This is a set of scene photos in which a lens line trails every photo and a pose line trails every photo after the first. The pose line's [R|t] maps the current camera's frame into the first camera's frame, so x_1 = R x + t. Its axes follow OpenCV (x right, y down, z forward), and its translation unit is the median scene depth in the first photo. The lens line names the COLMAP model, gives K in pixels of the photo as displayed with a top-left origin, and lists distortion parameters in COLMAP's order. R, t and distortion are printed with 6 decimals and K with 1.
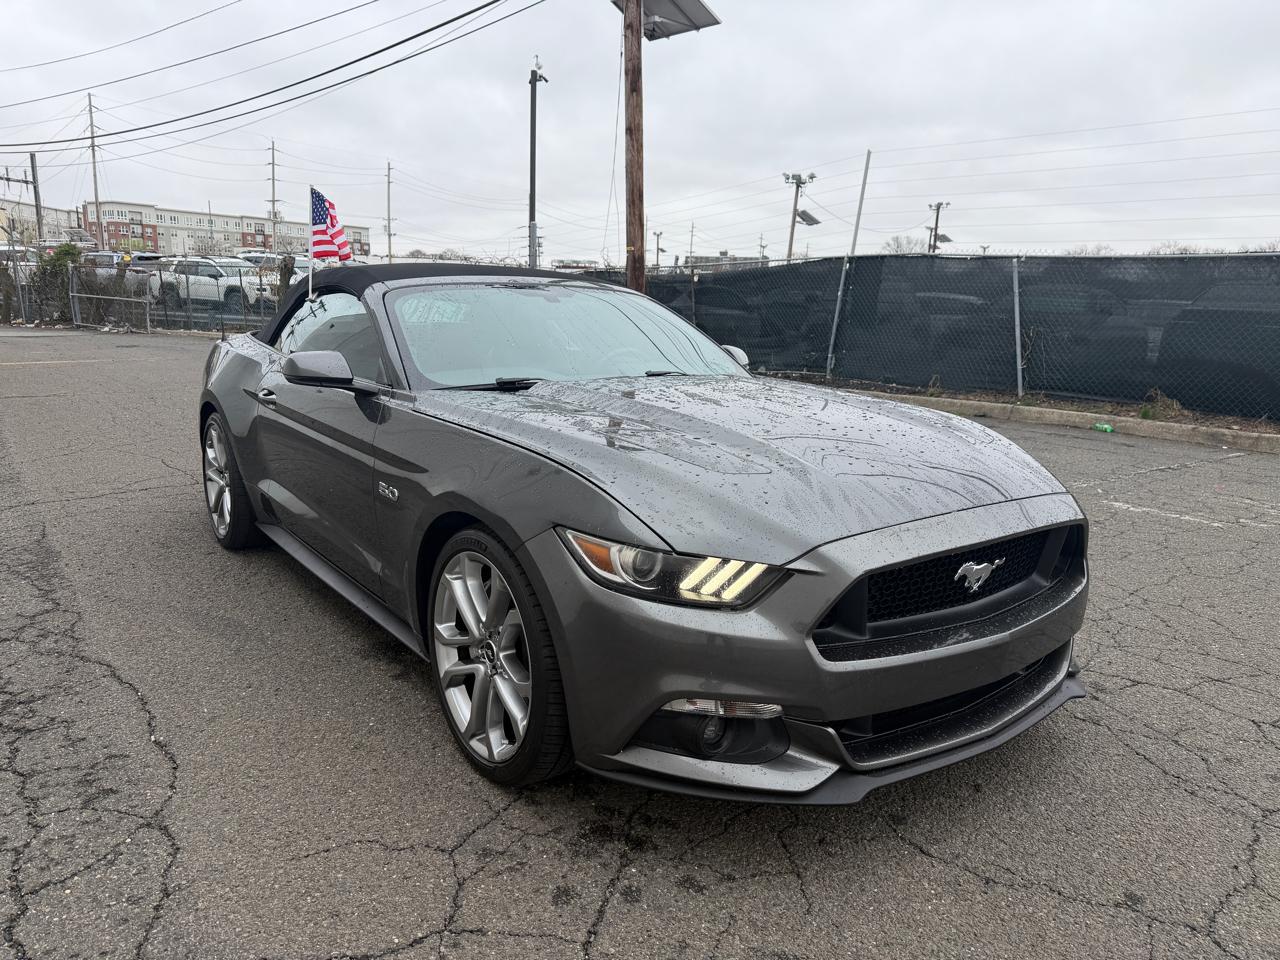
lens RADIAL K [[903.9, 0, 637.3], [0, 903.9, 481.0], [0, 0, 1]] dist [0.011397, -0.018038]
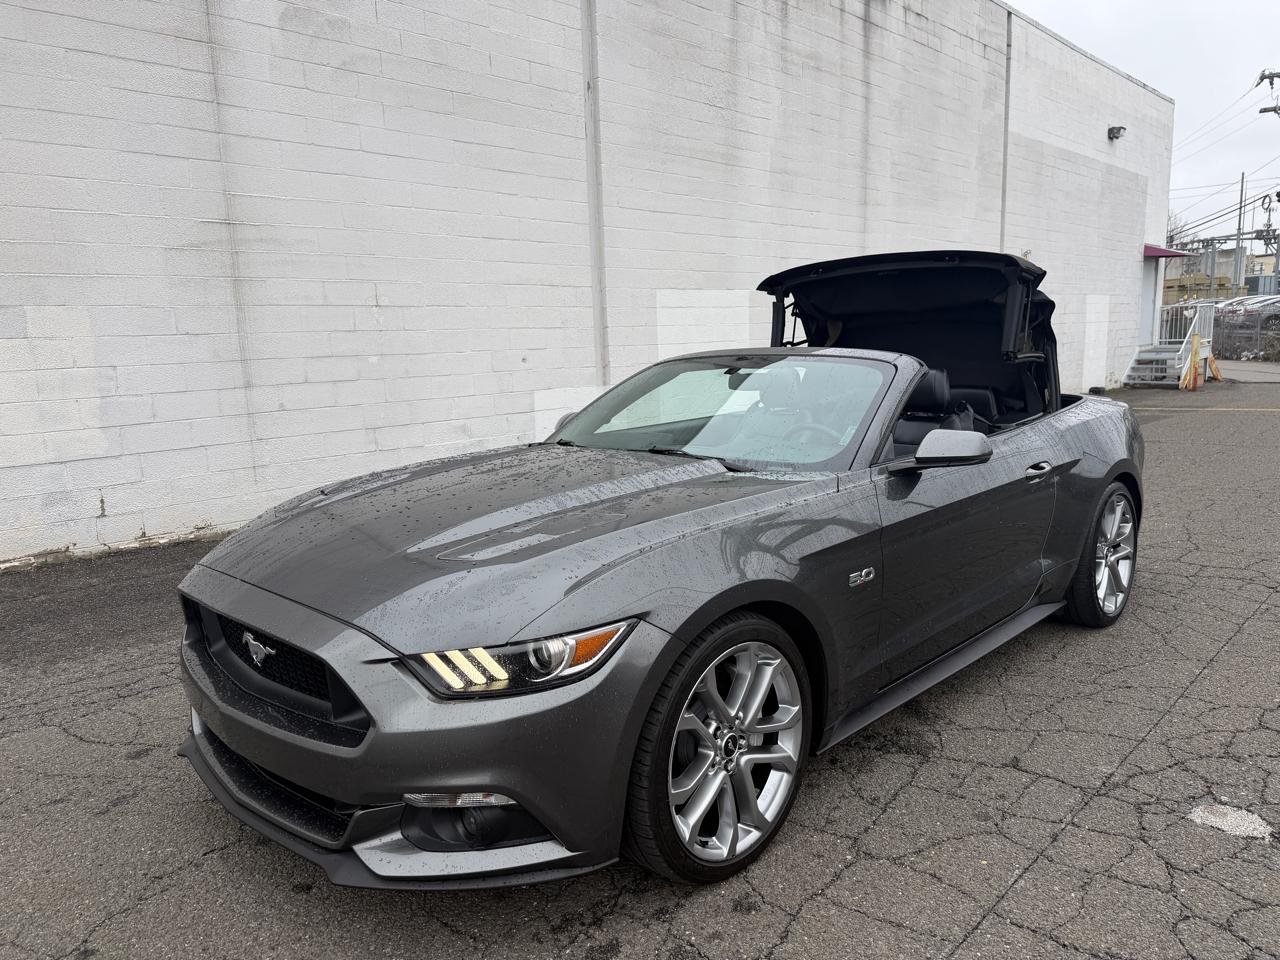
lens RADIAL K [[903.9, 0, 635.4], [0, 903.9, 488.1], [0, 0, 1]] dist [0.011397, -0.018038]
pose [[0.145011, 0.128386, -0.981065, 0.273693], [-0.163401, 0.981038, 0.104230, -0.049353], [0.975844, 0.145192, 0.163239, 0.233240]]
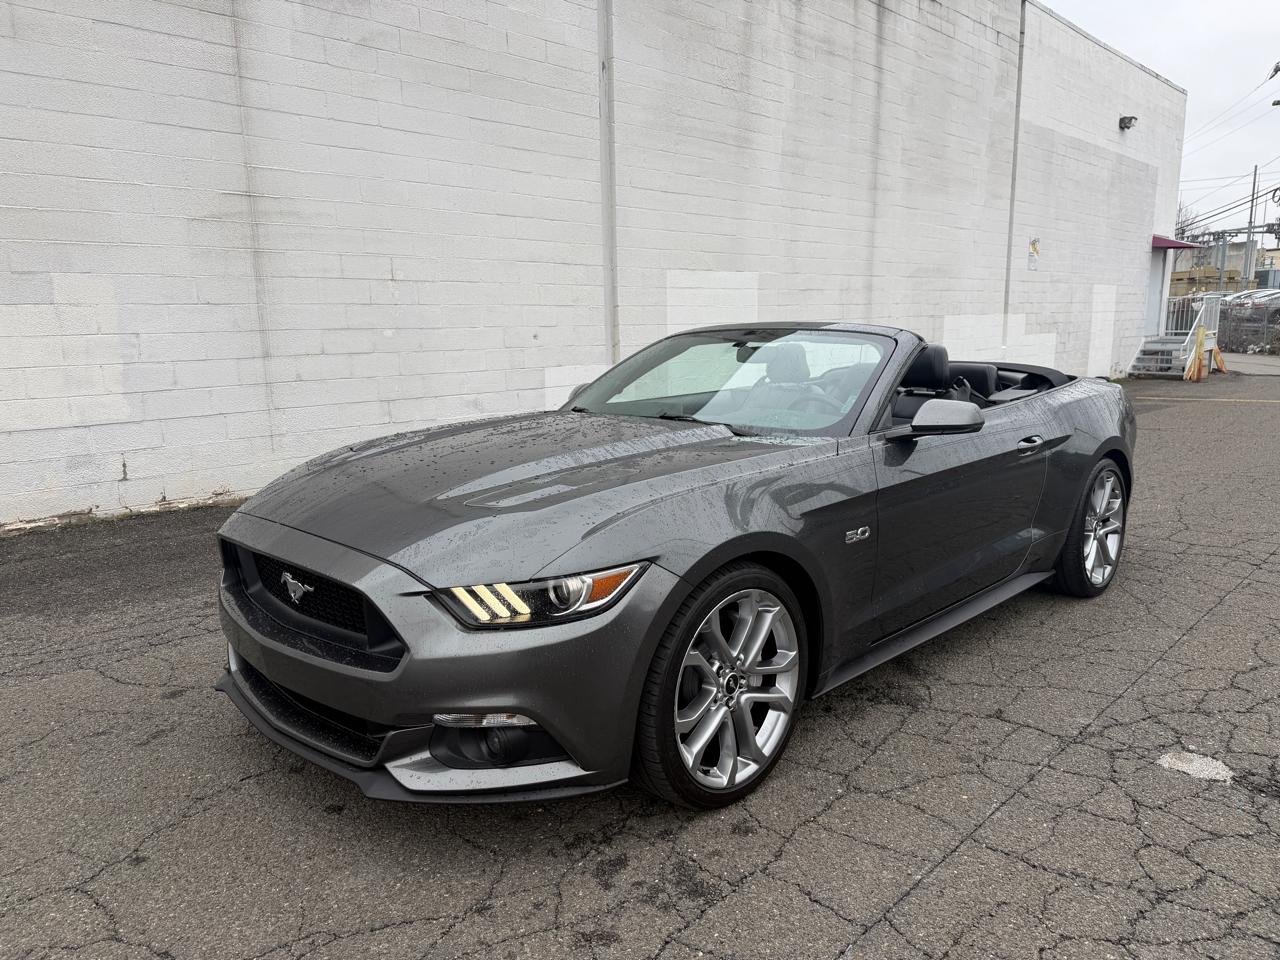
lens RADIAL K [[903.9, 0, 640.8], [0, 903.9, 488.9], [0, 0, 1]] dist [0.011397, -0.018038]
pose [[0.143048, 0.148923, -0.978447, 0.288894], [-0.180810, 0.975909, 0.122103, -0.044229], [0.973060, 0.159447, 0.166529, 0.230005]]
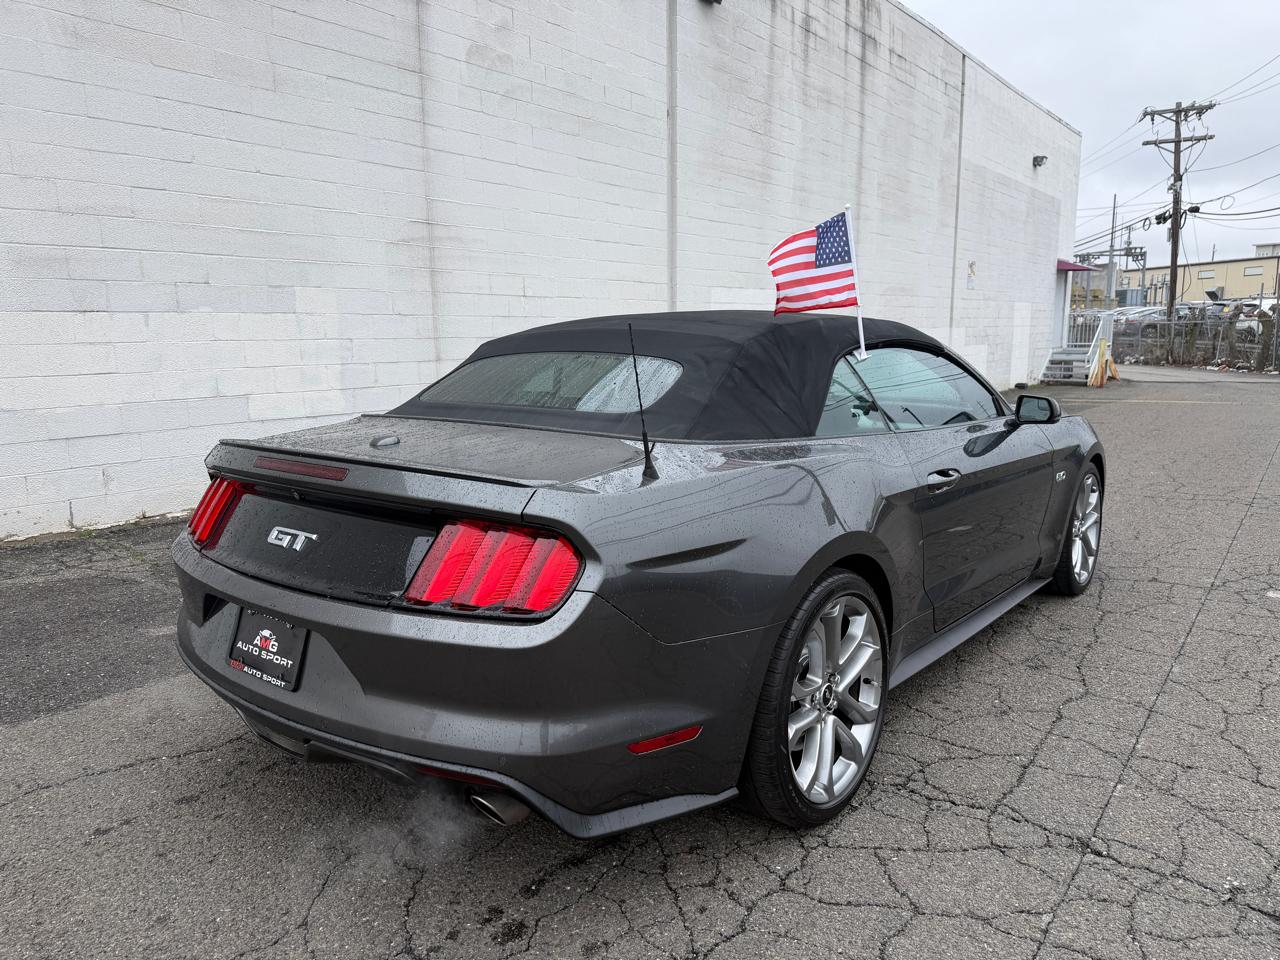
lens RADIAL K [[903.9, 0, 645.0], [0, 903.9, 491.0], [0, 0, 1]] dist [0.011397, -0.018038]
pose [[0.264525, 0.133921, -0.955035, 0.382008], [-0.175969, 0.980388, 0.088737, -0.002231], [0.948189, 0.144583, 0.282903, 0.043538]]
